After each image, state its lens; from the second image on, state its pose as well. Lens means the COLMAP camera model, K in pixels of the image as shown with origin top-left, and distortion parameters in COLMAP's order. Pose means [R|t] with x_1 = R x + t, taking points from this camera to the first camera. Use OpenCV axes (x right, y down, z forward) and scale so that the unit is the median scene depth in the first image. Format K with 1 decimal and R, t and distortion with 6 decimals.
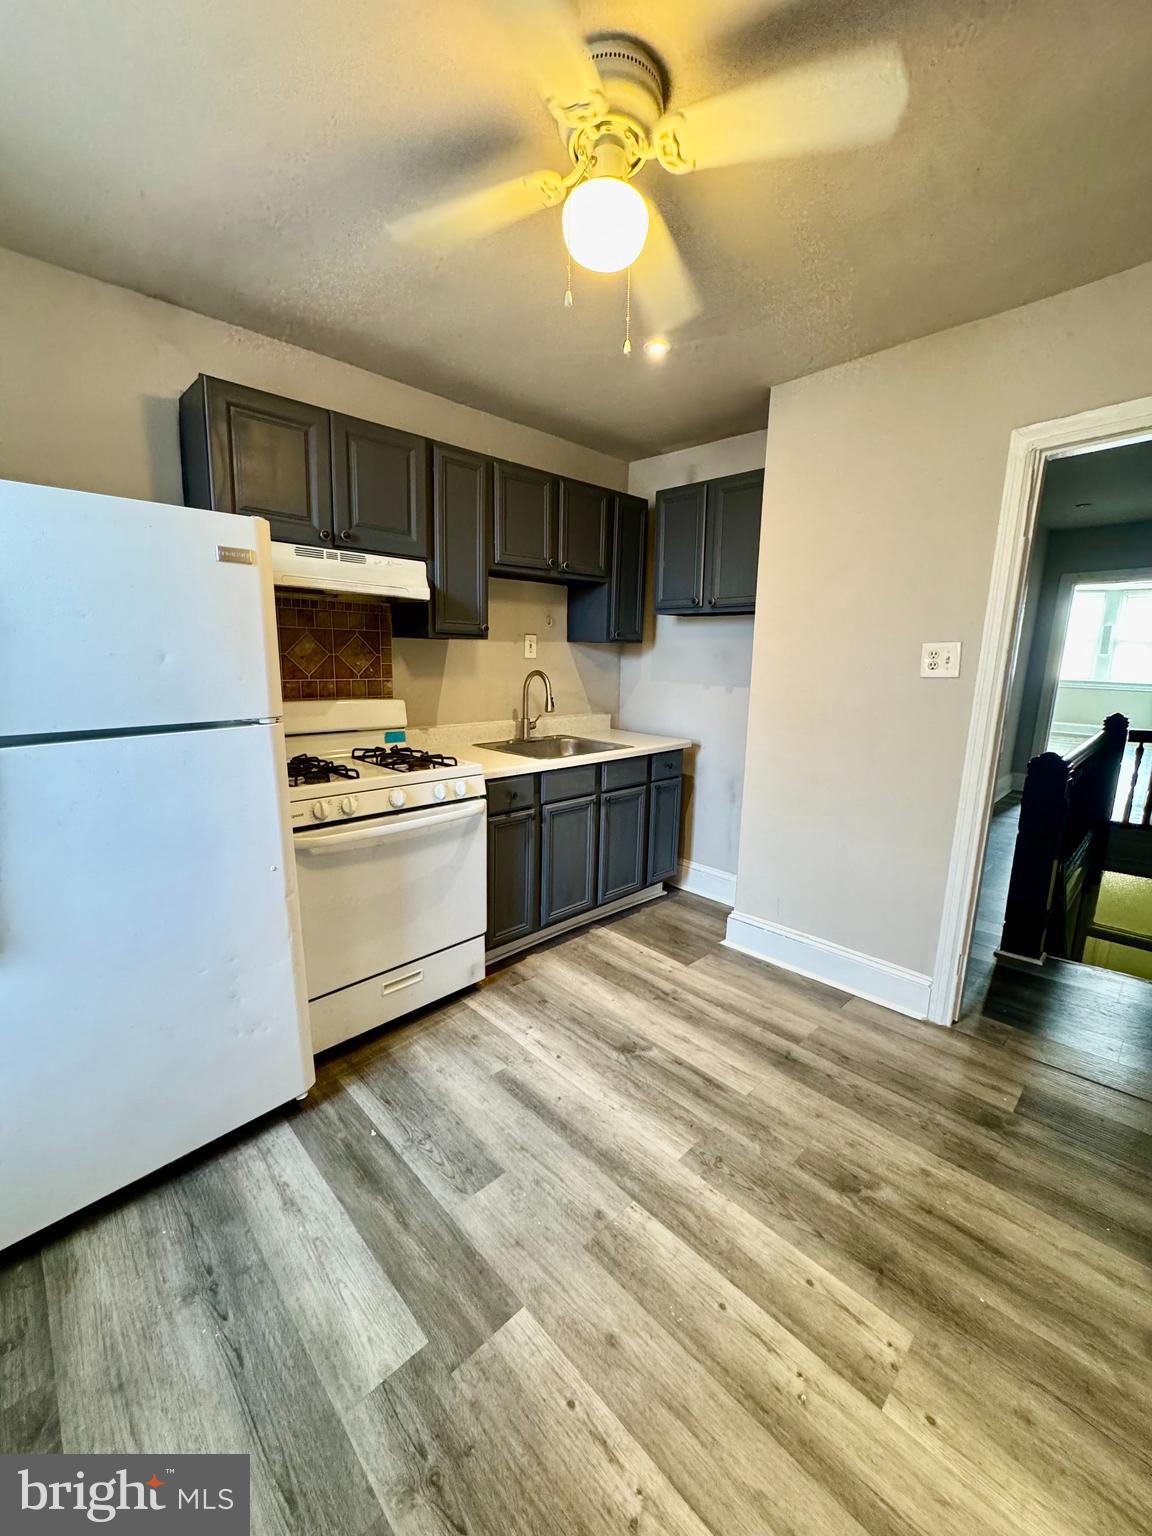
lens RADIAL K [[610.5, 0, 577.4], [0, 610.5, 767.6], [0, 0, 1]] dist [-0.003563, -0.000289]
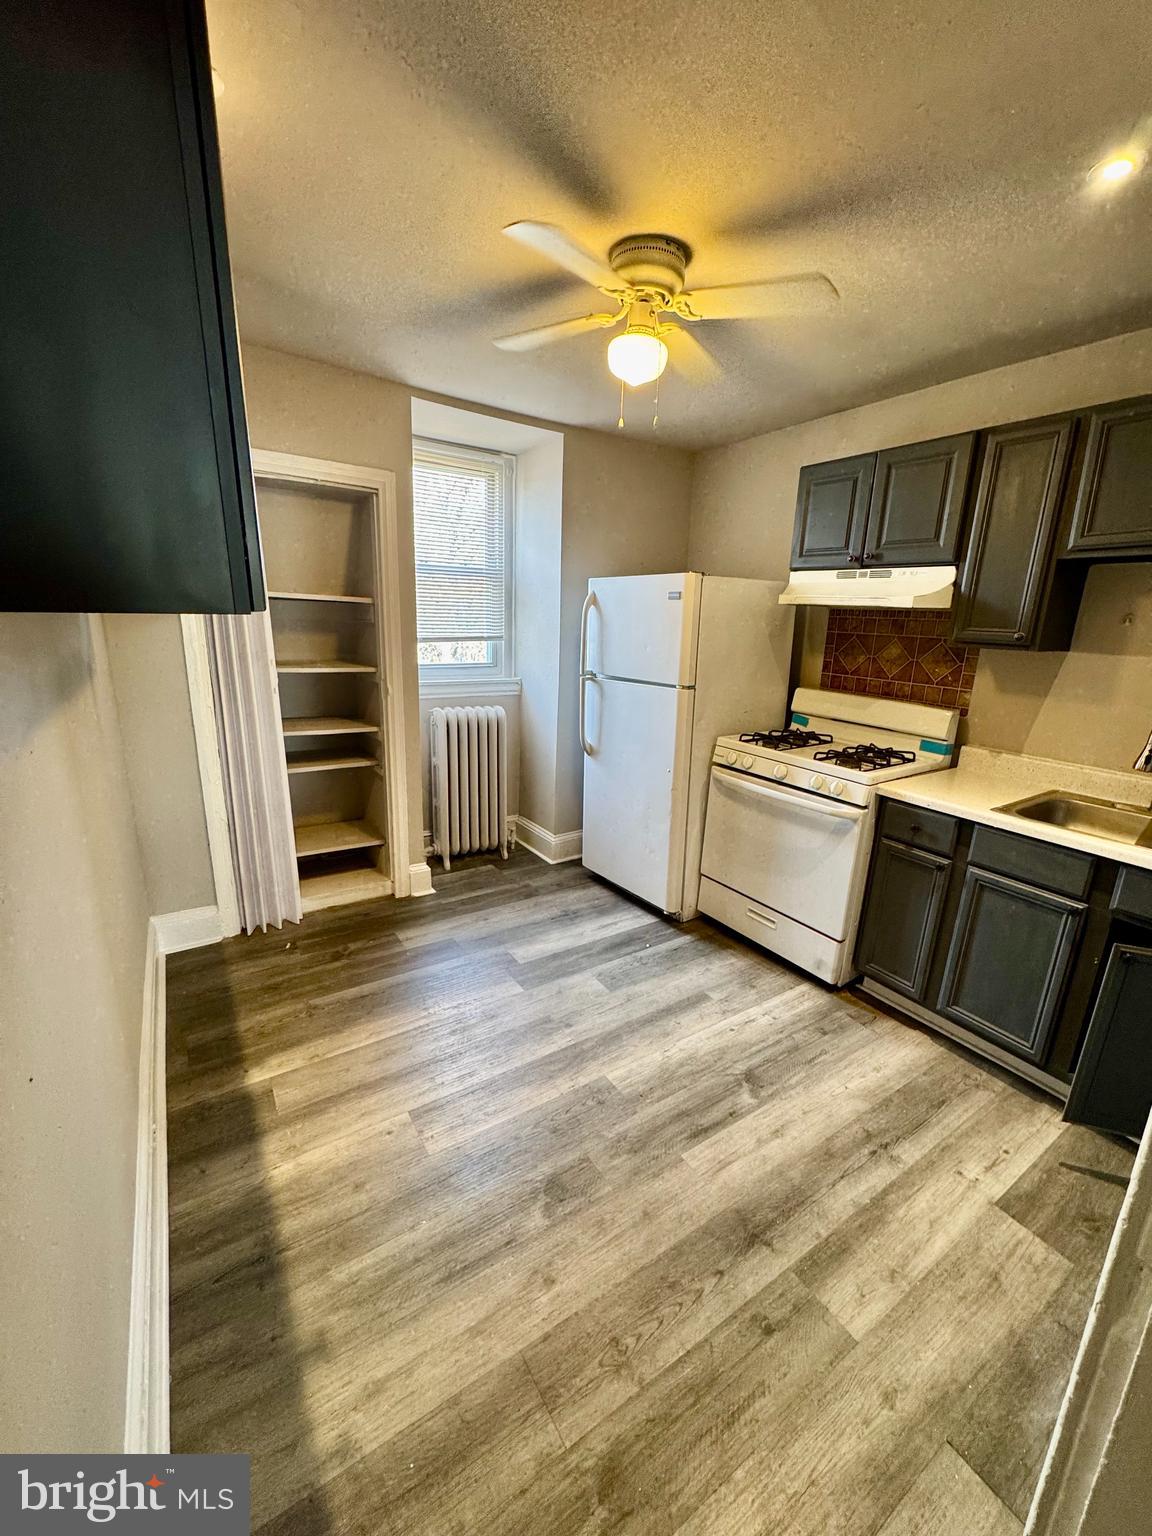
lens RADIAL K [[610.5, 0, 577.4], [0, 610.5, 767.6], [0, 0, 1]] dist [-0.003563, -0.000289]
pose [[-0.190524, 0.211290, -0.958675, 0.932364], [-0.223202, 0.941662, 0.251899, -0.171134], [0.955972, 0.261970, -0.132249, 0.734337]]
